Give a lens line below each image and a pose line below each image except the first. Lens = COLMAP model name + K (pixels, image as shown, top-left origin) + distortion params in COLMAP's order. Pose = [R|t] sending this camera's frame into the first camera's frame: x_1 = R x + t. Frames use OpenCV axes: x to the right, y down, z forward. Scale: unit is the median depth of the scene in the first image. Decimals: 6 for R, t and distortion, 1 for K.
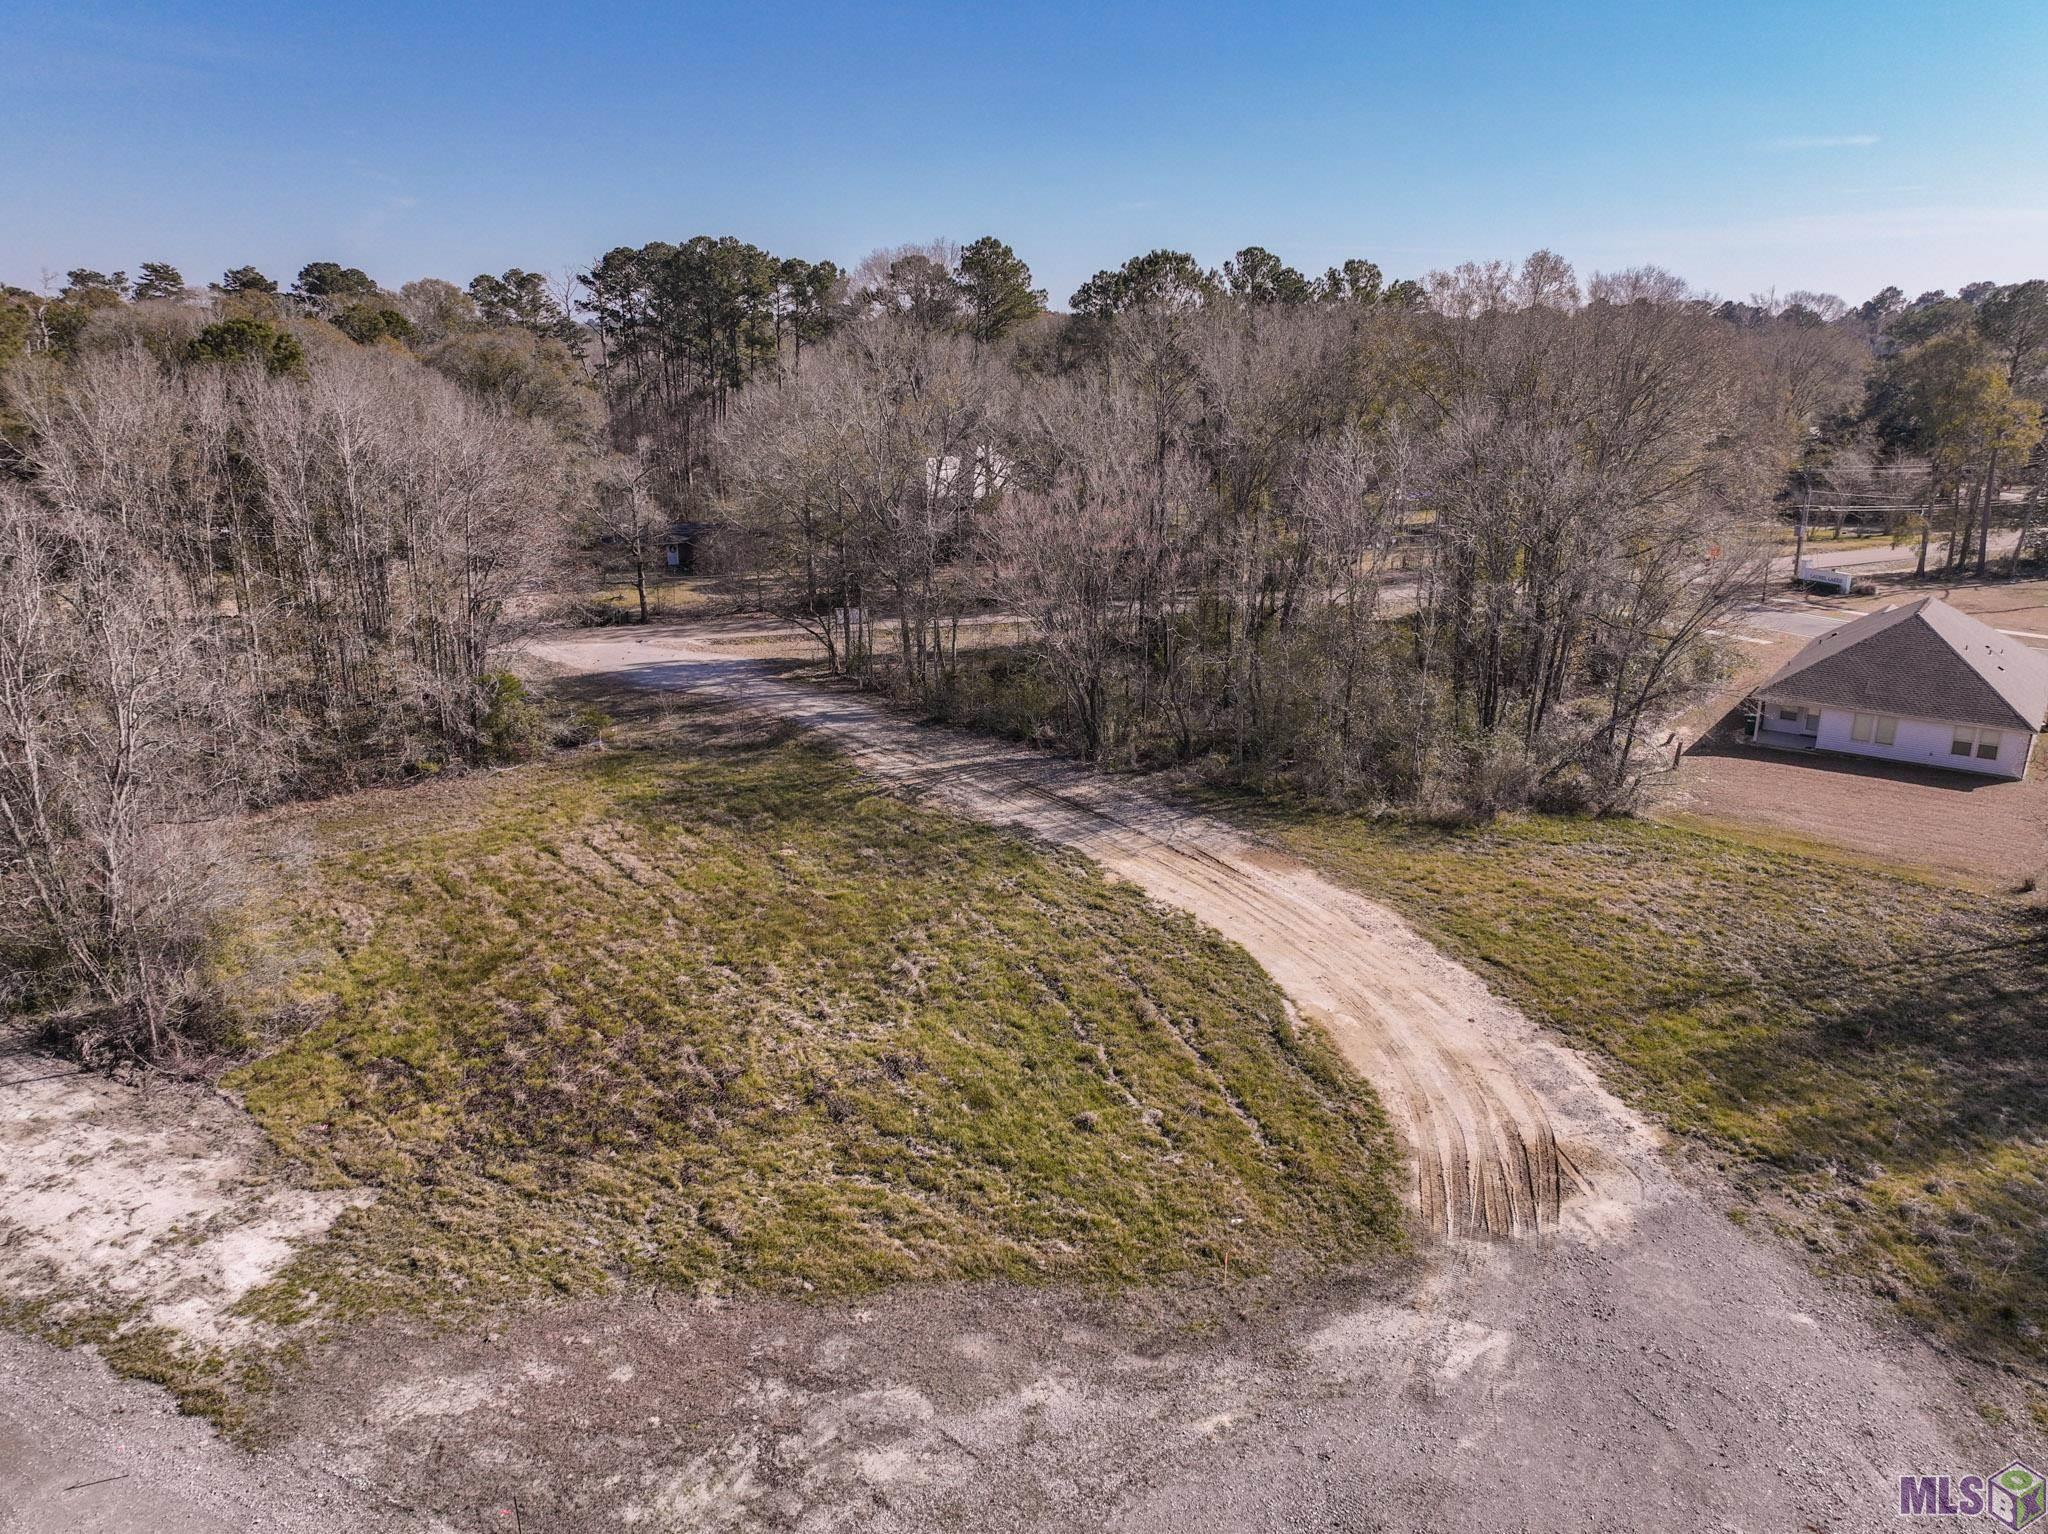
lens RADIAL K [[1434.9, 0, 1018.8], [0, 1434.9, 769.0], [0, 0, 1]] dist [-0.001055, 0.019445]
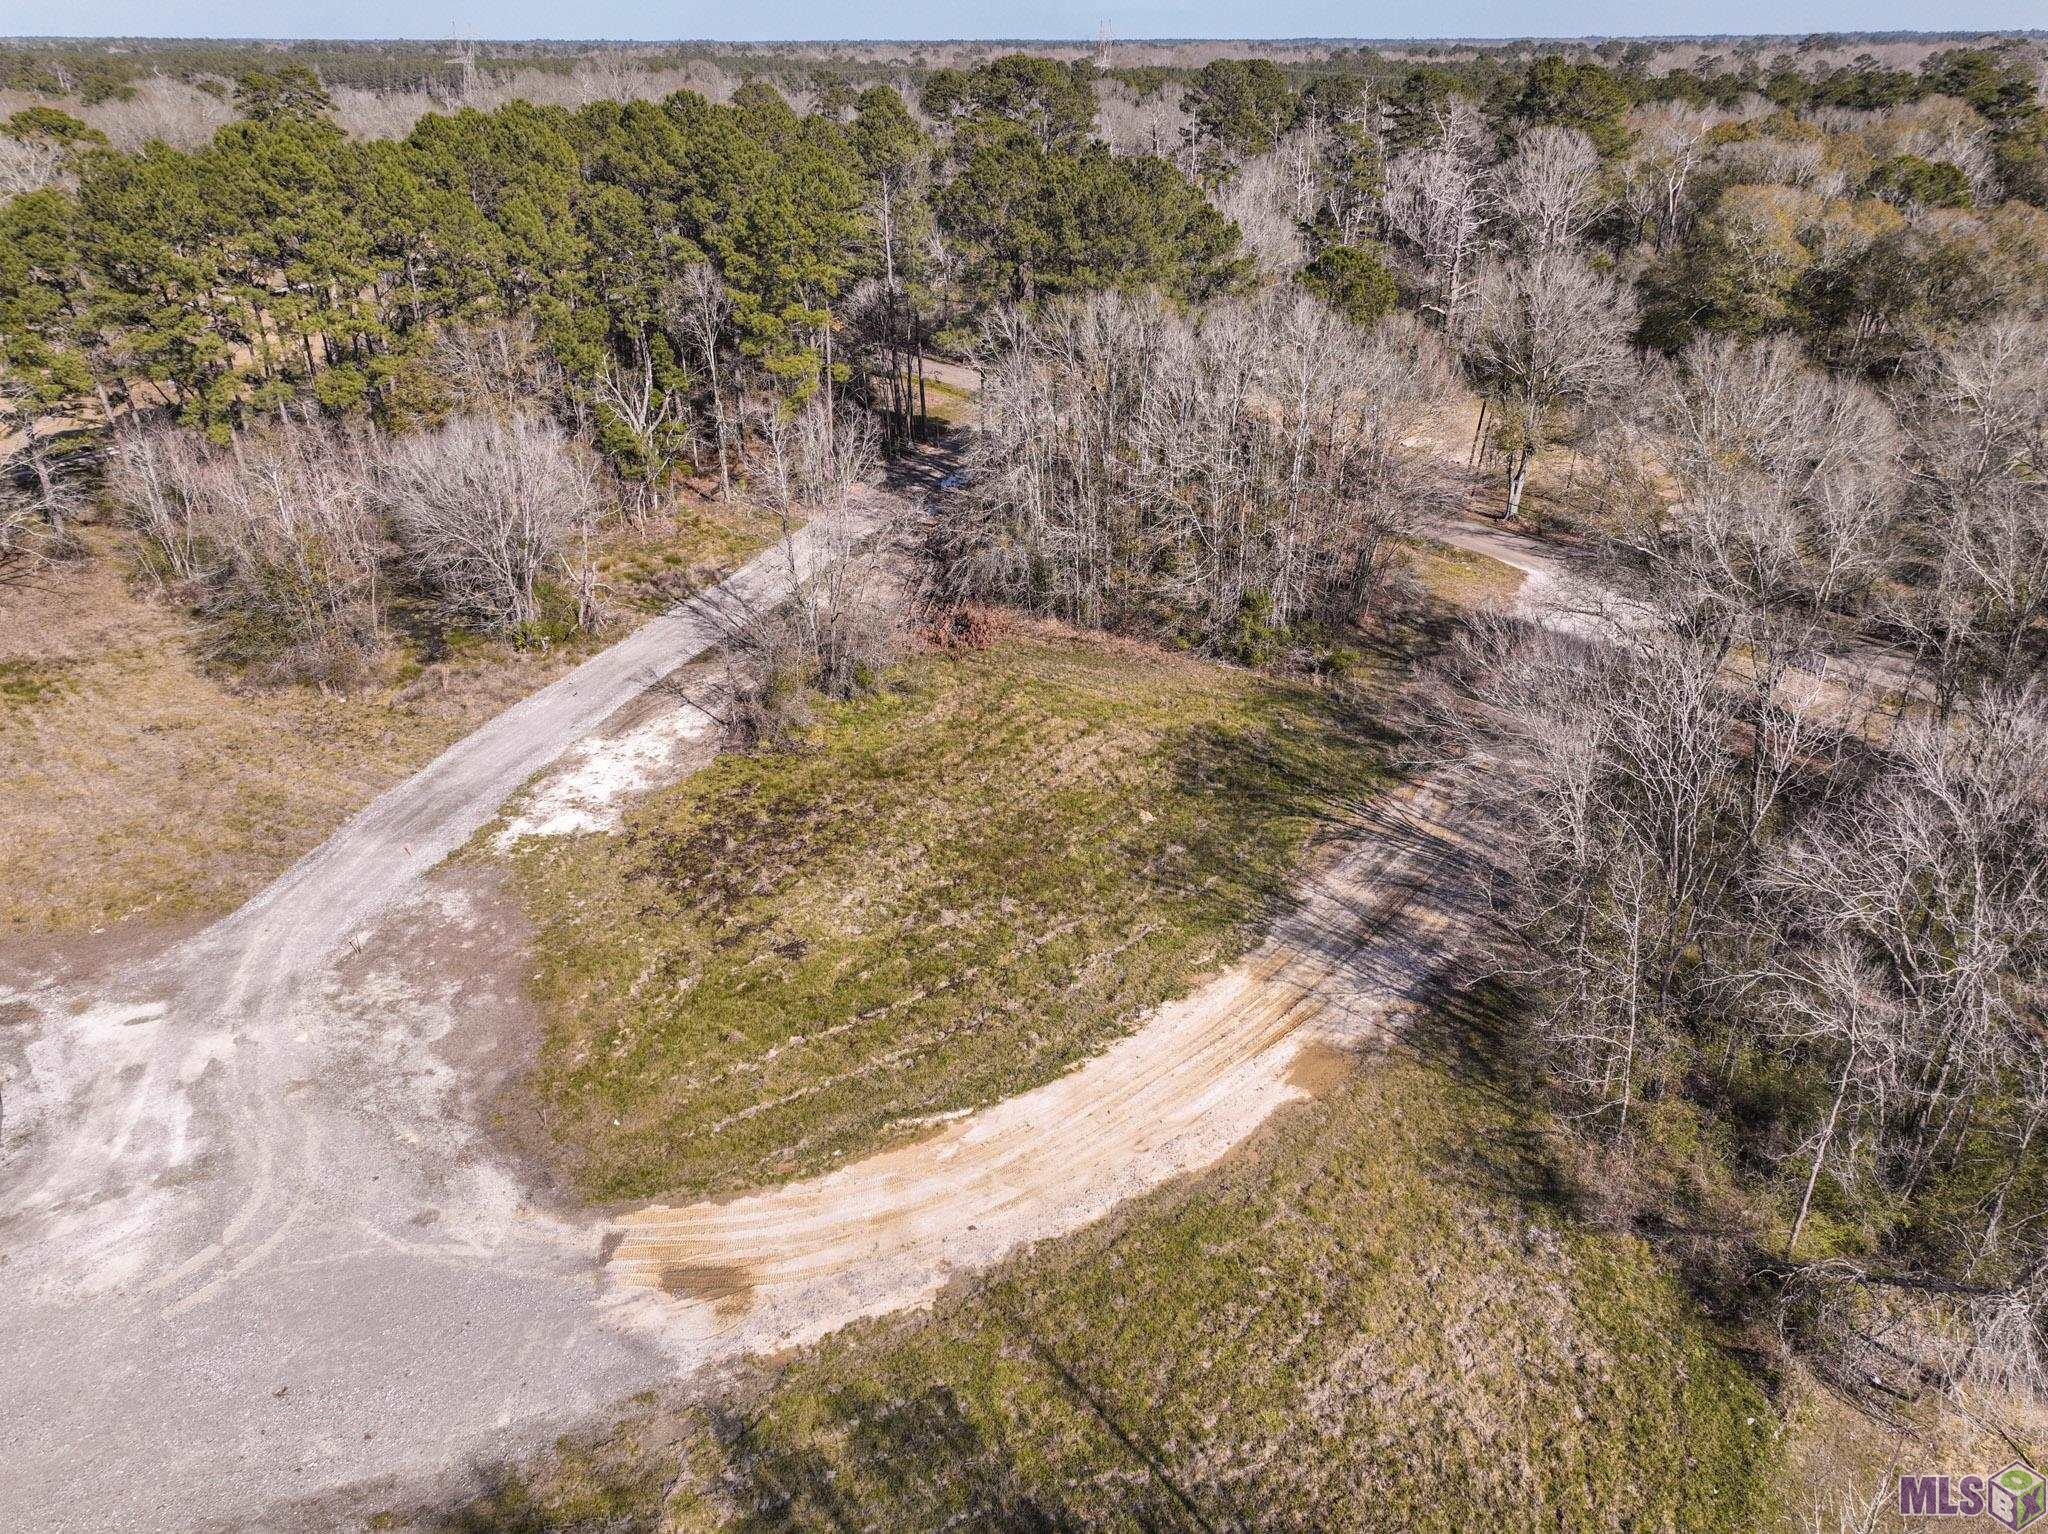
lens RADIAL K [[1434.9, 0, 1034.3], [0, 1434.9, 760.4], [0, 0, 1]] dist [-0.001055, 0.019445]
pose [[0.311373, 0.425412, -0.849748, 1.243437], [-0.273381, 0.896500, 0.348642, -0.578565], [0.910115, 0.123747, 0.395446, 0.702025]]
